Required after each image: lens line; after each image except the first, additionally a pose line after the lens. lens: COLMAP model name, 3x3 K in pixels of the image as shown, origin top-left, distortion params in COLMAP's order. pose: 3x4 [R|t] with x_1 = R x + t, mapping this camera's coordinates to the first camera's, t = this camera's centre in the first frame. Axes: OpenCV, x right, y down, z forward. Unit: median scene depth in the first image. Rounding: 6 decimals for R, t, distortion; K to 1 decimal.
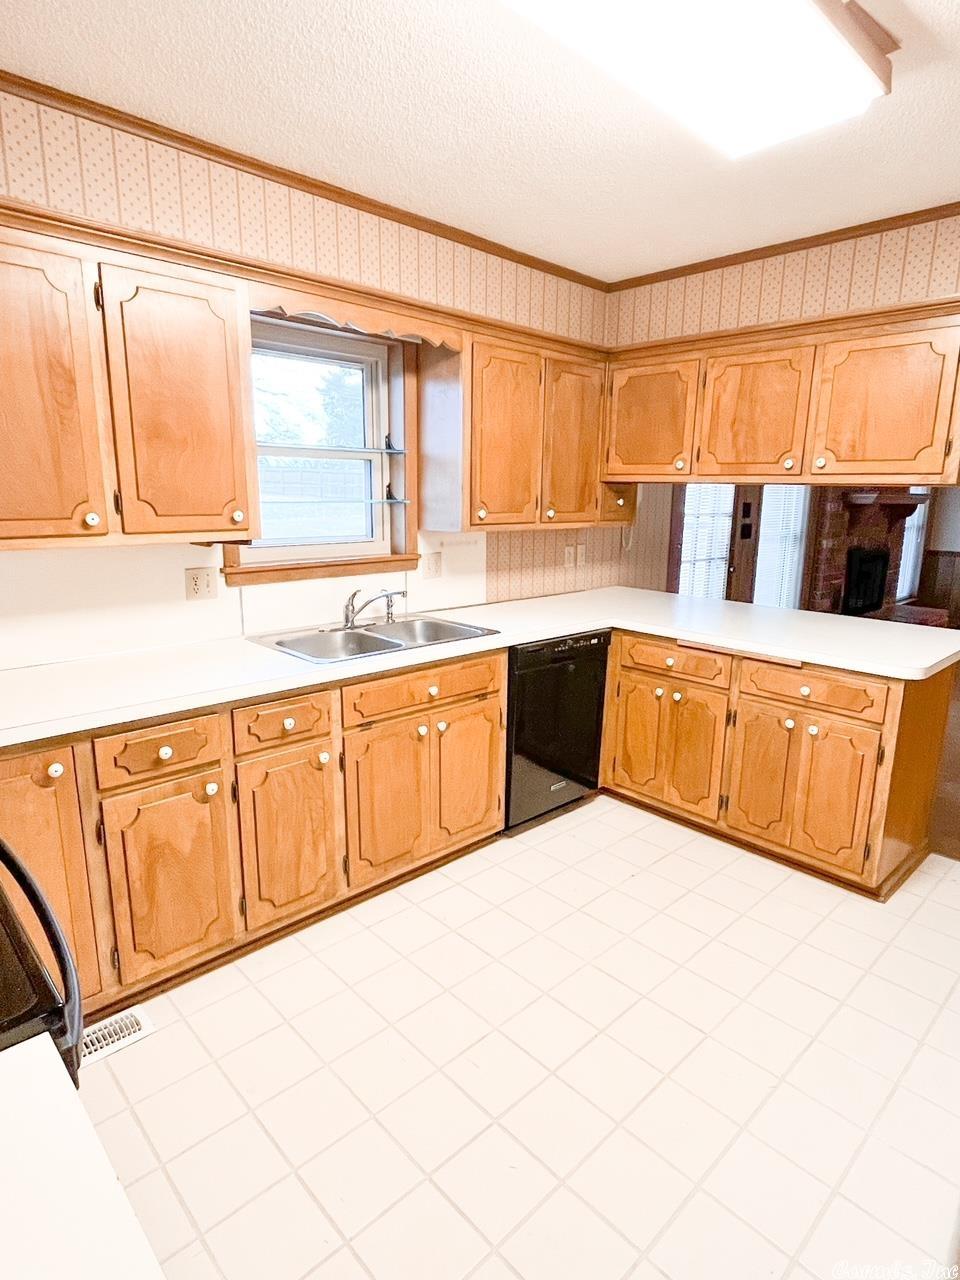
lens RADIAL K [[706.7, 0, 477.6], [0, 706.7, 643.6], [0, 0, 1]] dist [-0.006589, 0.001295]
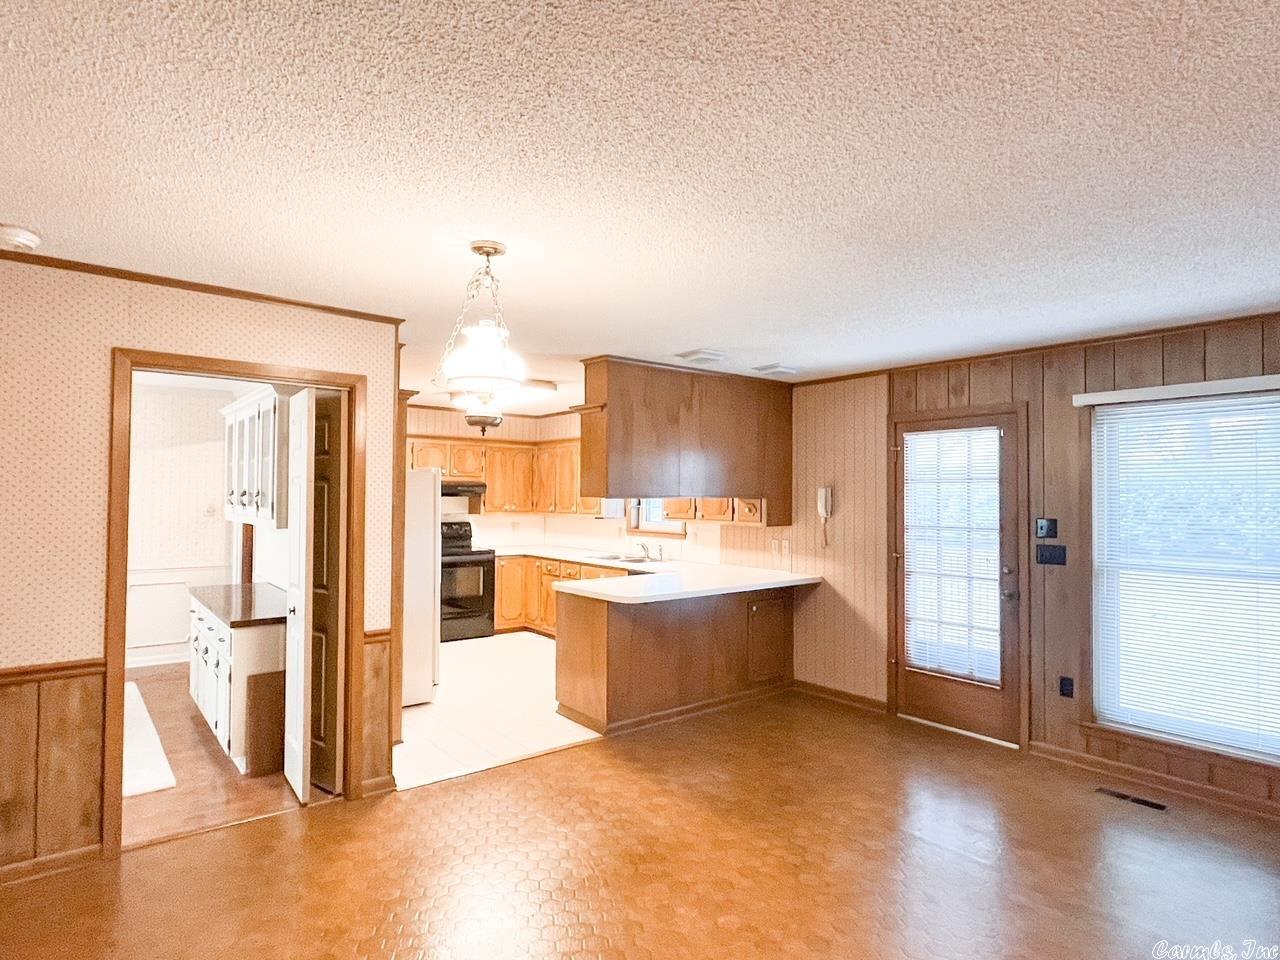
lens RADIAL K [[706.7, 0, 638.7], [0, 706.7, 482.0], [0, 0, 1]] dist [-0.006589, 0.001295]
pose [[-0.082427, -0.033436, -0.996036, 2.486259], [-0.219181, 0.975575, -0.014610, -0.260377], [0.972196, 0.217108, -0.087742, 1.259626]]
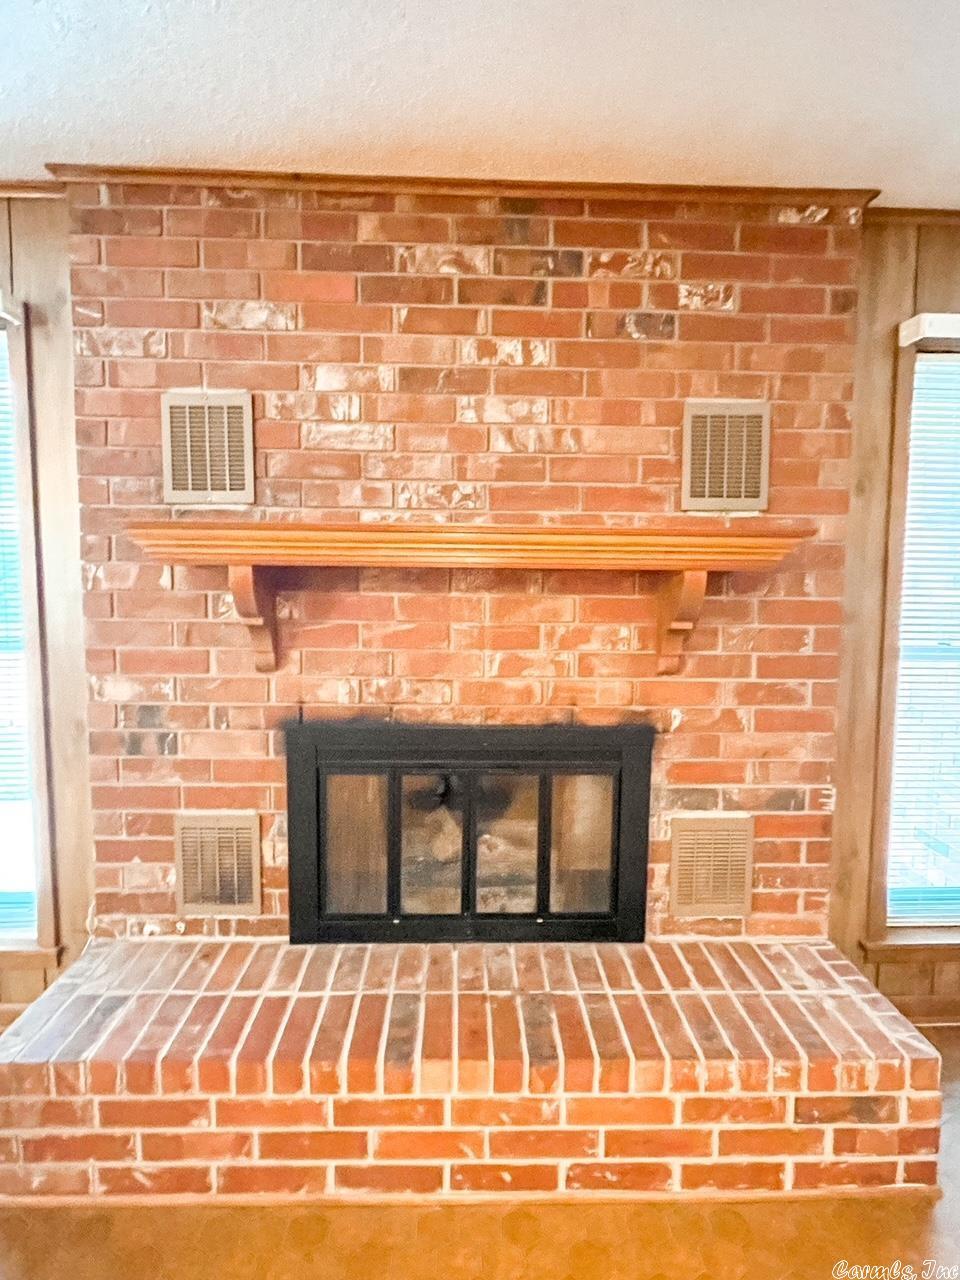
lens RADIAL K [[706.7, 0, 482.2], [0, 706.7, 634.2], [0, 0, 1]] dist [-0.006589, 0.001295]
pose [[0.746733, 0.052014, -0.663087, 2.011757], [-0.139811, 0.986939, -0.080031, -0.394422], [0.650263, 0.152469, 0.744252, 2.101953]]
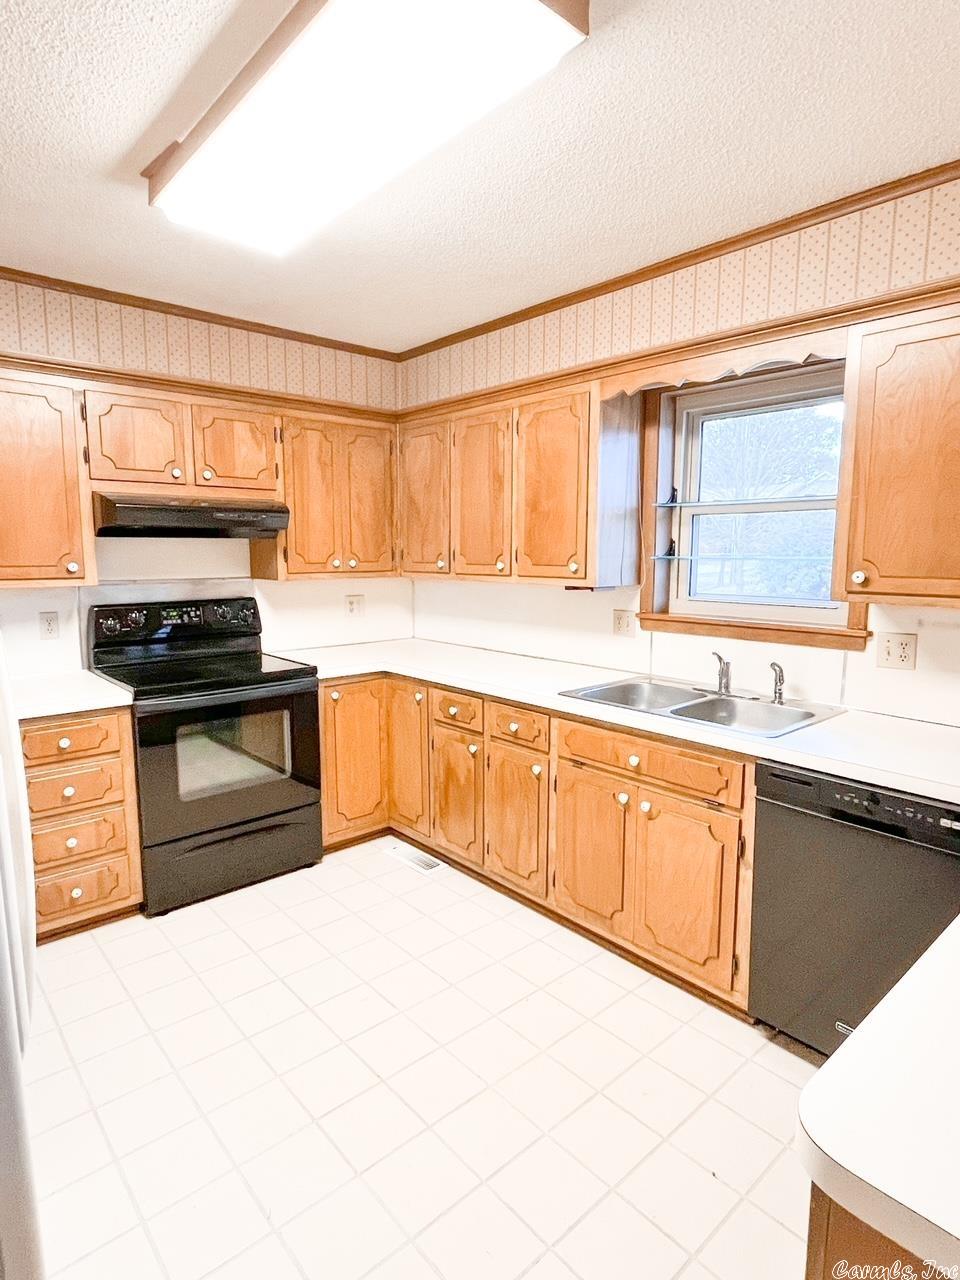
lens RADIAL K [[706.7, 0, 475.9], [0, 706.7, 646.4], [0, 0, 1]] dist [-0.006589, 0.001295]
pose [[-0.037967, 0.126522, -0.991237, 0.816941], [-0.211764, 0.968404, 0.131719, -0.151029], [0.976583, 0.214909, -0.009975, 0.761989]]
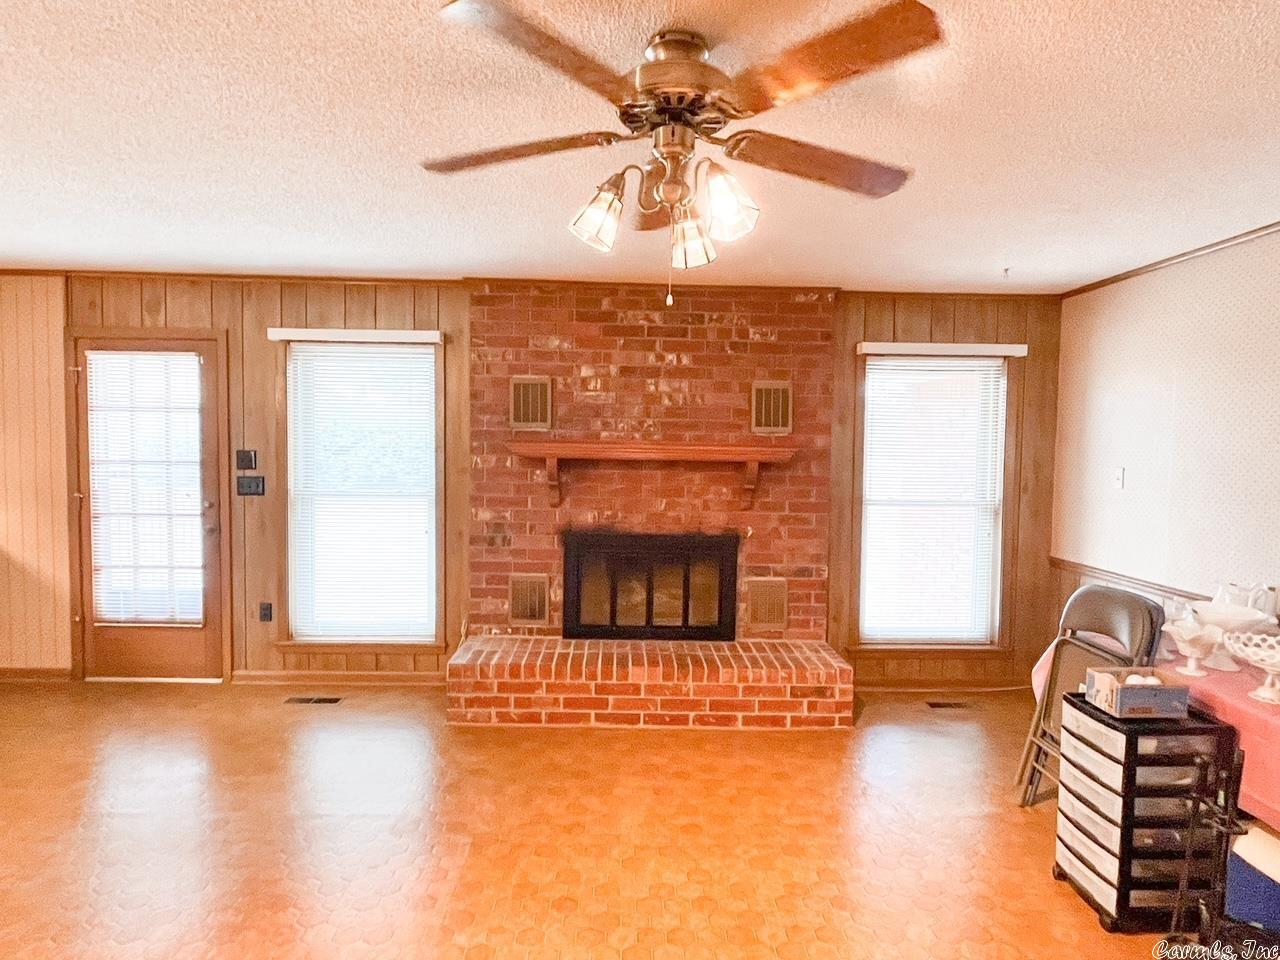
lens RADIAL K [[706.7, 0, 639.1], [0, 706.7, 480.7], [0, 0, 1]] dist [-0.006589, 0.001295]
pose [[0.744097, 0.030725, -0.667365, 2.550662], [-0.148053, 0.981687, -0.119880, -0.277278], [0.651460, 0.188008, 0.735019, 1.454544]]
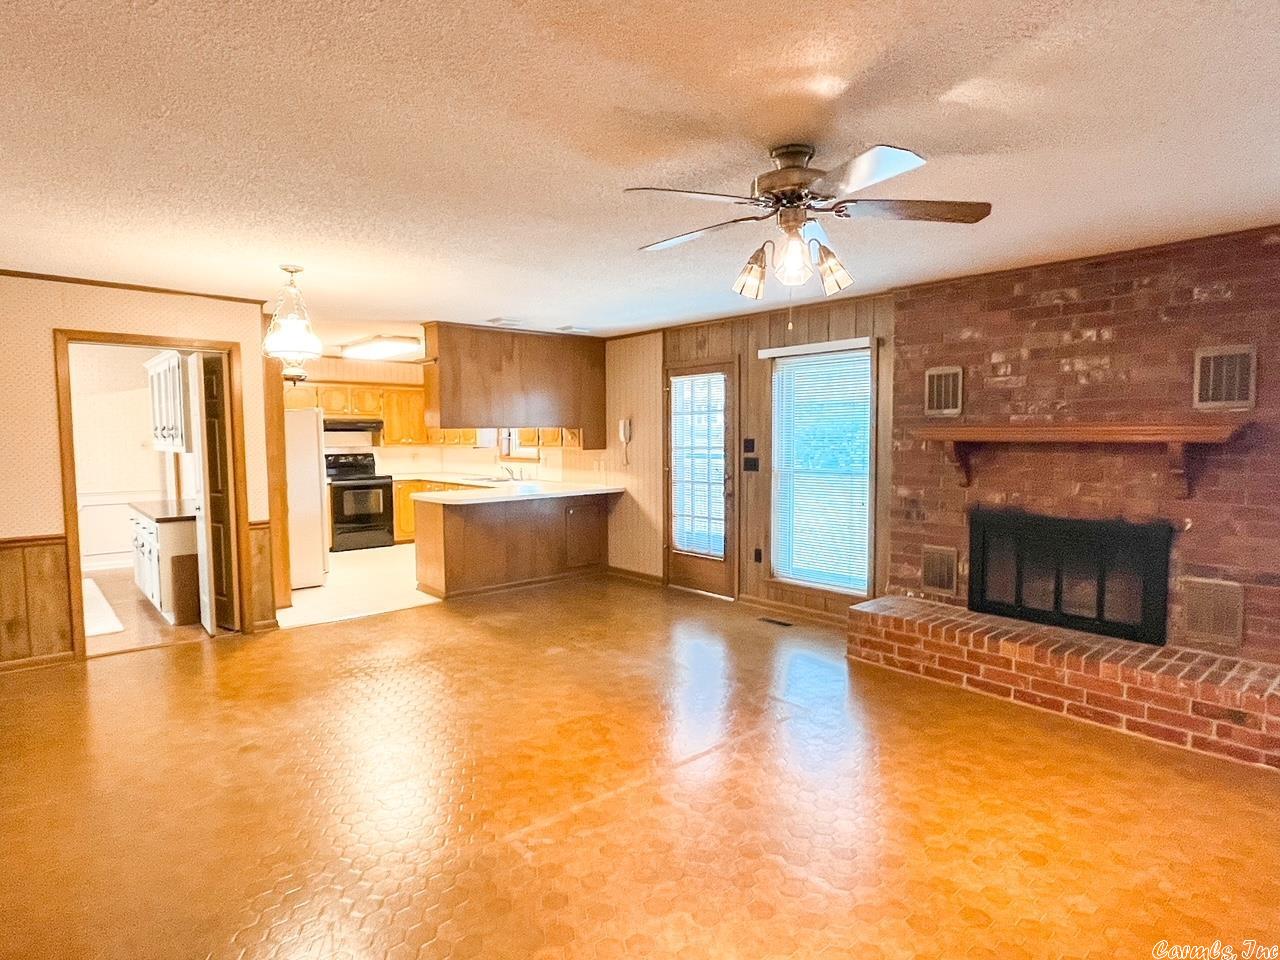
lens RADIAL K [[706.7, 0, 639.8], [0, 706.7, 483.5], [0, 0, 1]] dist [-0.006589, 0.001295]
pose [[-0.036419, 0.056566, -0.997734, 3.091507], [-0.206347, 0.976456, 0.062891, -0.336312], [0.977801, 0.208170, -0.023890, 1.785870]]
